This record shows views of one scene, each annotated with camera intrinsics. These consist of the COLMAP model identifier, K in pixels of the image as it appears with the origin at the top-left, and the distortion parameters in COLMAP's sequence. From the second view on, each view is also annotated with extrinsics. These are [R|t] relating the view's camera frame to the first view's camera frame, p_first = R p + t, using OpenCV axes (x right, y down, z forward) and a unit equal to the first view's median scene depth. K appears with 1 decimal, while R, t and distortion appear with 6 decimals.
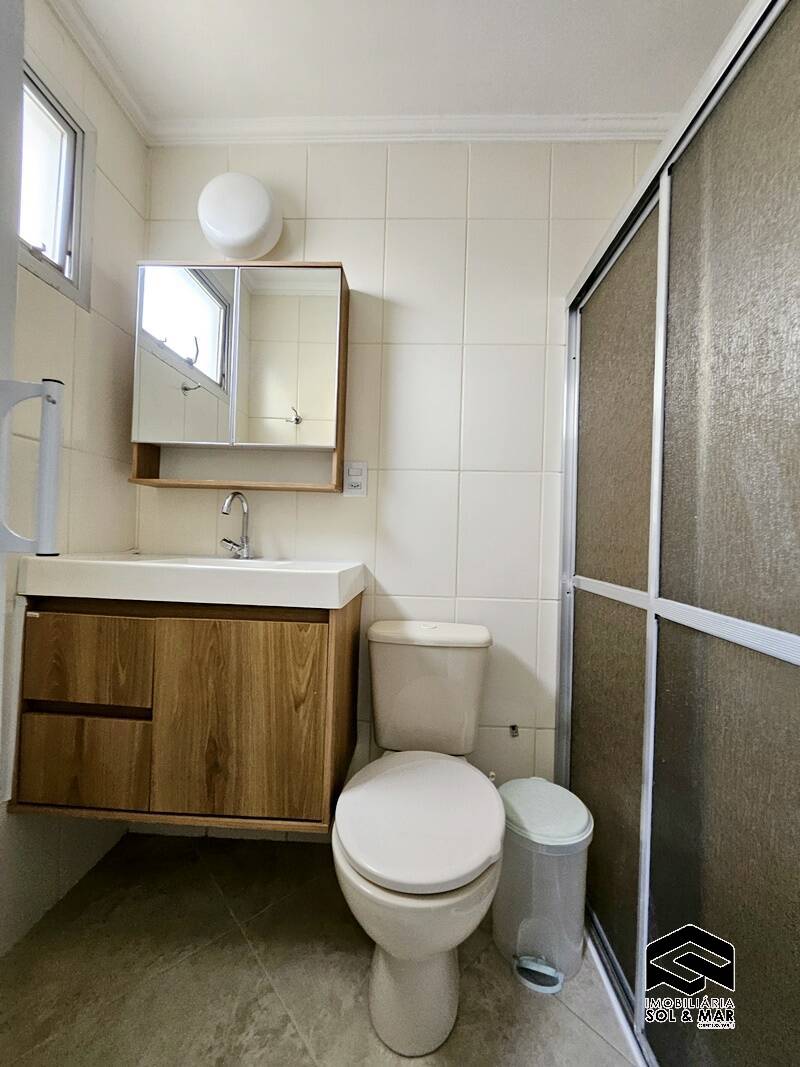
lens RADIAL K [[423.2, 0, 408.1], [0, 423.2, 532.3], [0, 0, 1]] dist [-0.000834, -0.000262]
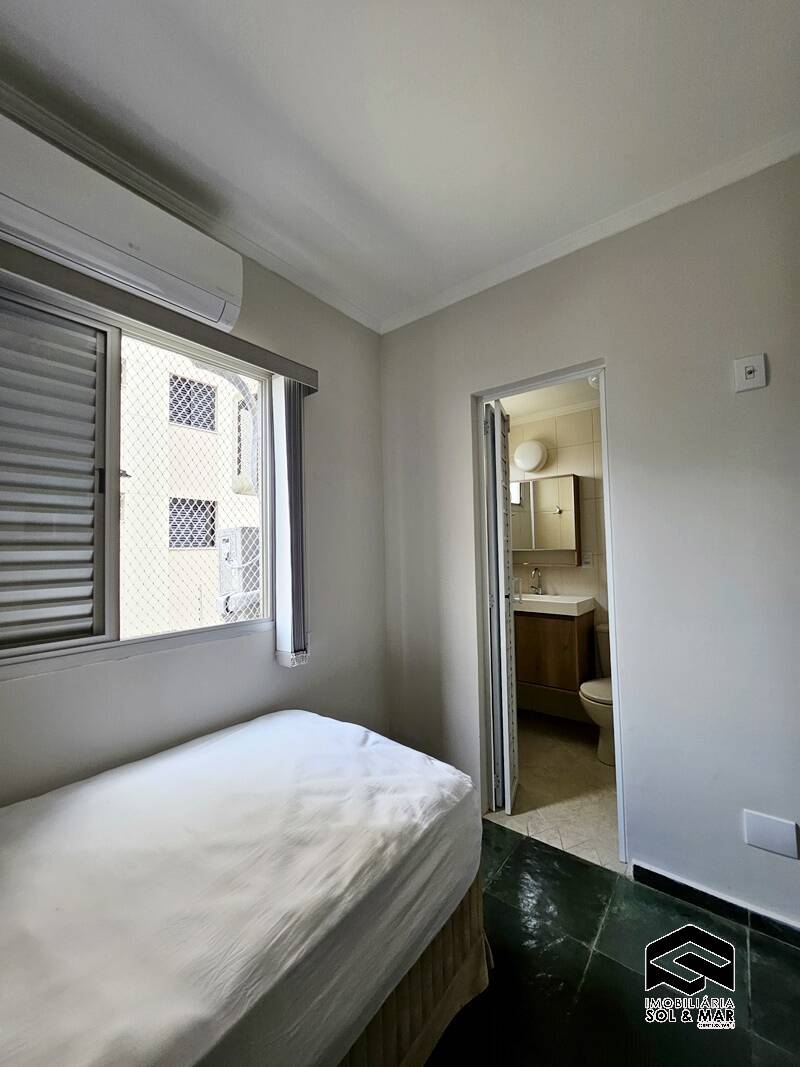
lens RADIAL K [[423.2, 0, 408.1], [0, 423.2, 532.3], [0, 0, 1]] dist [-0.000834, -0.000262]
pose [[0.808877, -0.071681, -0.583592, 0.442506], [0.050439, 0.997342, -0.052591, -0.207676], [0.585810, 0.013104, 0.810342, -1.422914]]
